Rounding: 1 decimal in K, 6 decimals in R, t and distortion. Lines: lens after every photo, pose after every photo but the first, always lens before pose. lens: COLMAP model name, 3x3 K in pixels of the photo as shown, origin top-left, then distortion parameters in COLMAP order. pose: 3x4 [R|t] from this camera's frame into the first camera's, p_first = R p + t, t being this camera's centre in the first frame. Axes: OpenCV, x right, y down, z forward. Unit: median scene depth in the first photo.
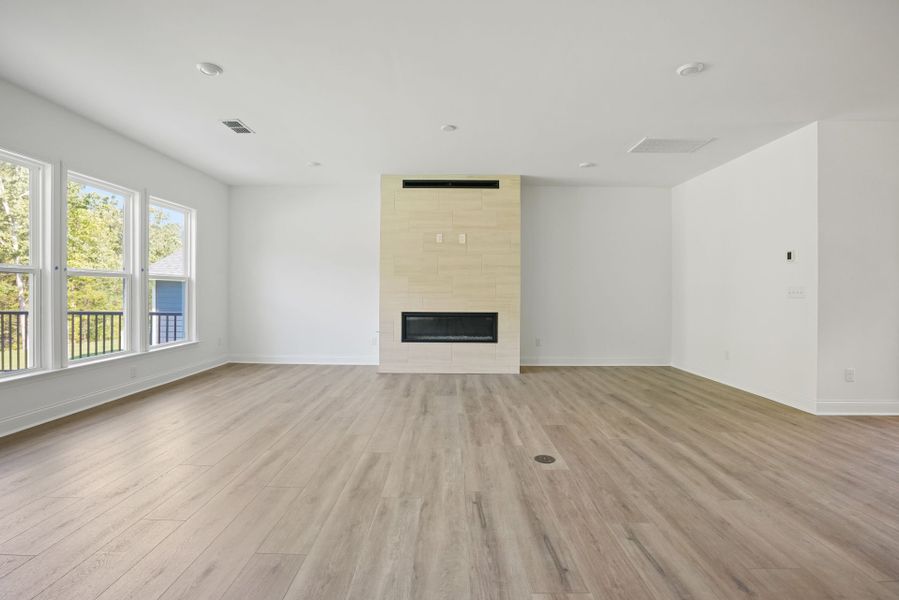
lens RADIAL K [[414.5, 0, 449.5], [0, 414.5, 300.0], [0, 0, 1]] dist [-0.051468, 0.020729]
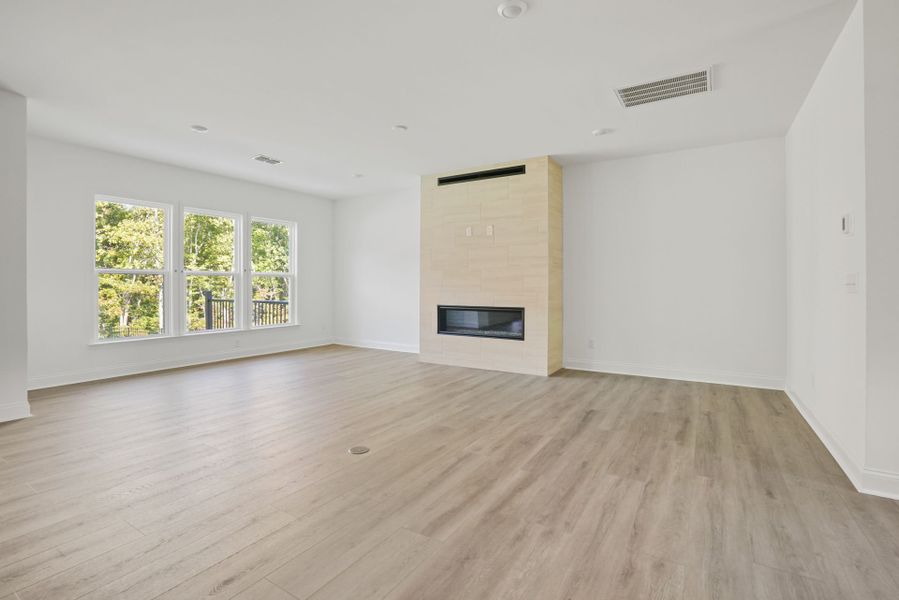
lens RADIAL K [[419.3, 0, 449.4], [0, 419.3, 290.1], [0, 0, 1]] dist [-0.035059, 0.000199]
pose [[0.851252, 0.003062, -0.524747, 0.469840], [-0.008676, 0.999928, -0.008239, 0.000439], [0.524685, 0.011567, 0.851218, 0.117994]]
